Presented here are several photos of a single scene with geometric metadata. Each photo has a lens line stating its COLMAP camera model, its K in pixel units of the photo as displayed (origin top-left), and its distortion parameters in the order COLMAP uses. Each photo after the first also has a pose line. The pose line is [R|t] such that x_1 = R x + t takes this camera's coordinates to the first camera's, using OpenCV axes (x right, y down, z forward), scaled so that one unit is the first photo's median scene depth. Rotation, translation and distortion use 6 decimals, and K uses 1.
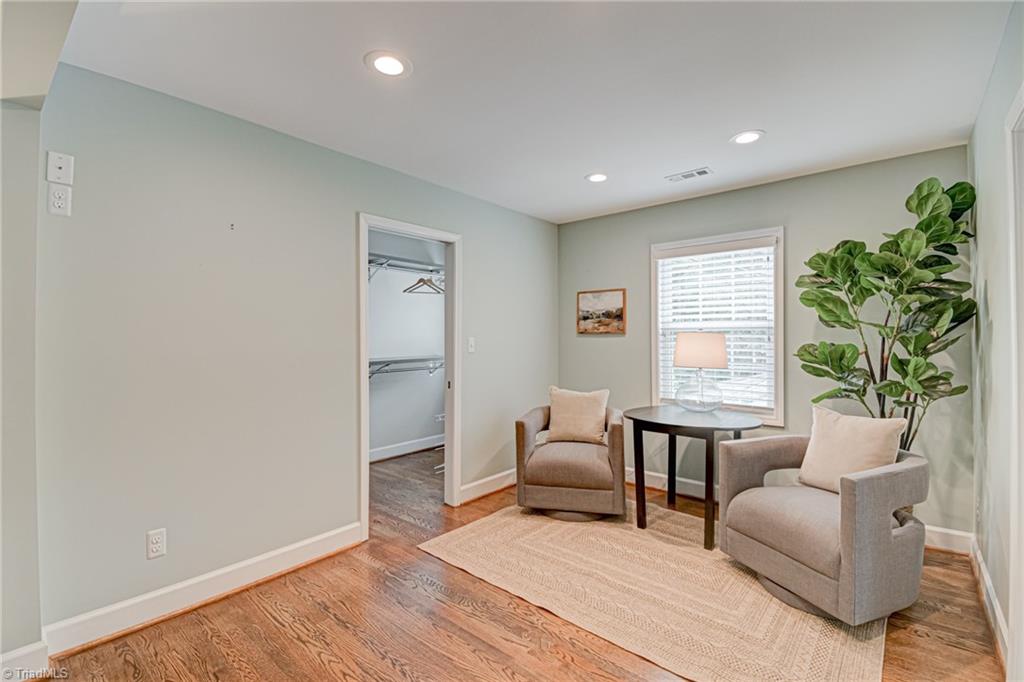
lens RADIAL K [[459.4, 0, 513.7], [0, 459.4, 335.4], [0, 0, 1]] dist [0.022219, -0.014176]
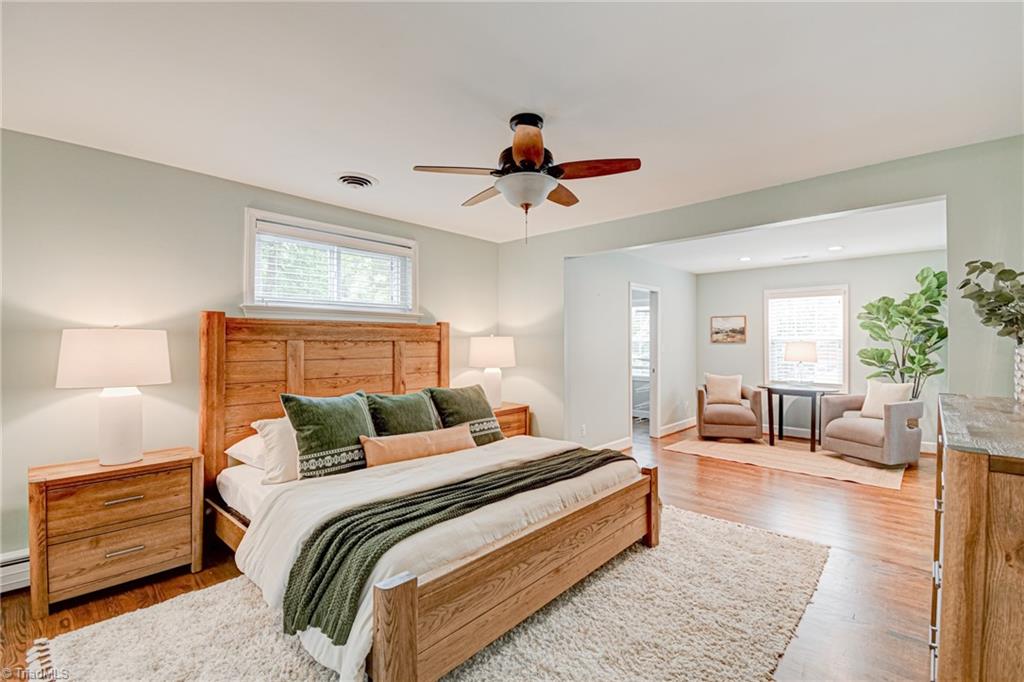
lens RADIAL K [[459.4, 0, 510.5], [0, 459.4, 338.9], [0, 0, 1]] dist [0.022219, -0.014176]
pose [[0.999174, 0.005590, -0.040244, -0.764199], [-0.005788, 0.999972, -0.004817, -0.005247], [0.040216, 0.005046, 0.999178, -0.997298]]
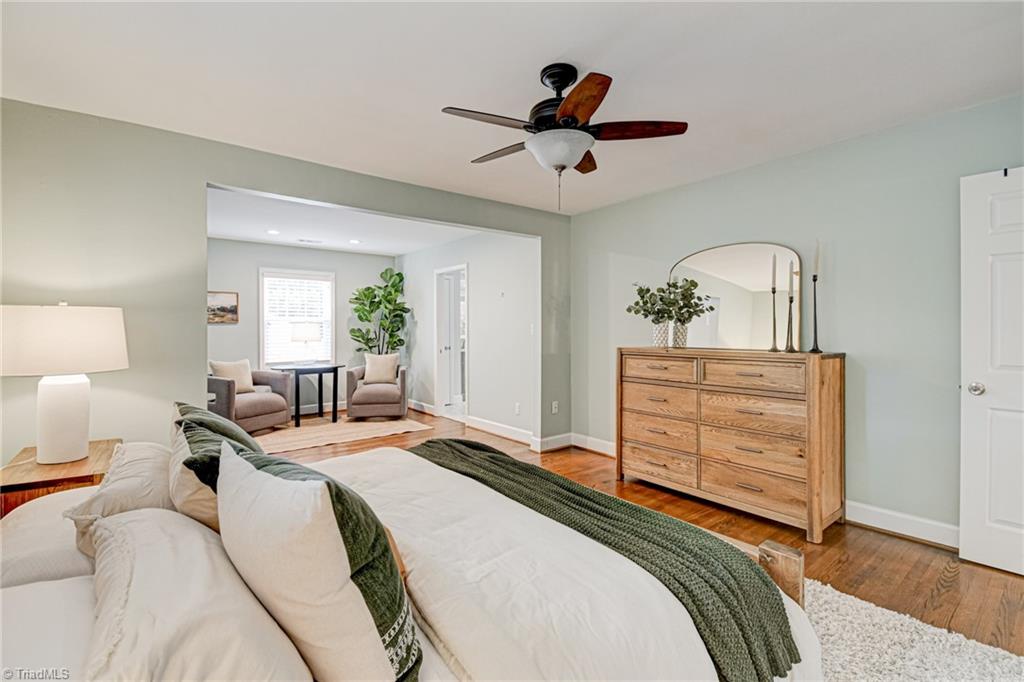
lens RADIAL K [[459.4, 0, 529.7], [0, 459.4, 328.2], [0, 0, 1]] dist [0.022219, -0.014176]
pose [[0.171123, -0.002490, 0.985247, -1.505052], [-0.004577, 0.999984, 0.003322, 0.005646], [-0.985239, -0.005078, 0.171109, -0.262185]]
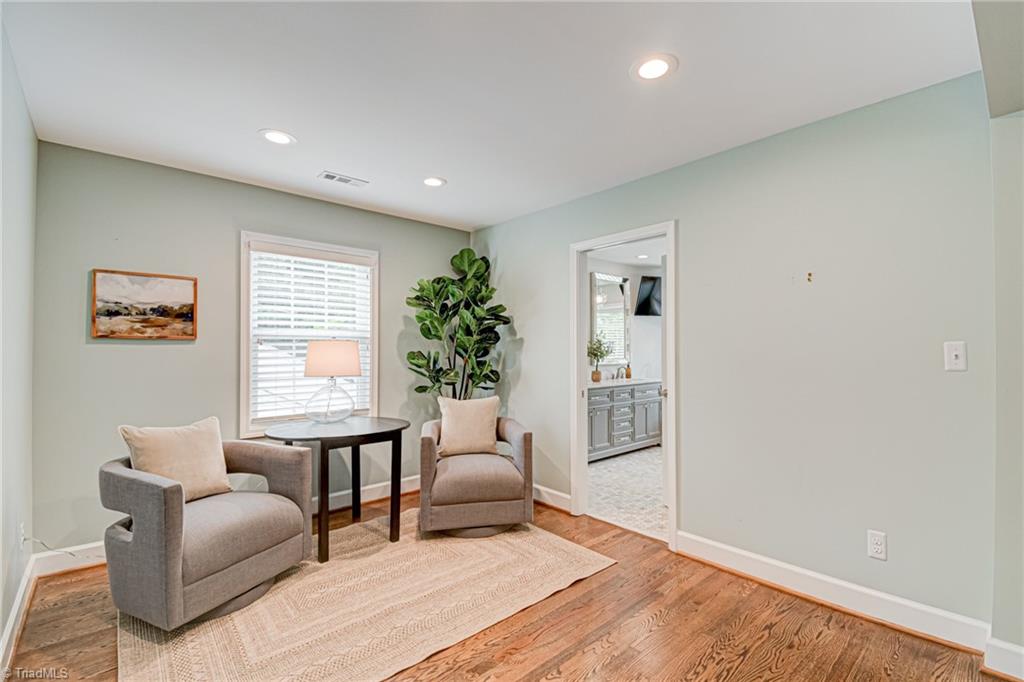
lens RADIAL K [[459.4, 0, 528.8], [0, 459.4, 343.1], [0, 0, 1]] dist [0.022219, -0.014176]
pose [[0.118674, 0.015496, 0.992812, -0.596293], [-0.006688, 0.999868, -0.014807, 0.012458], [-0.992911, -0.004883, 0.118762, 0.544766]]
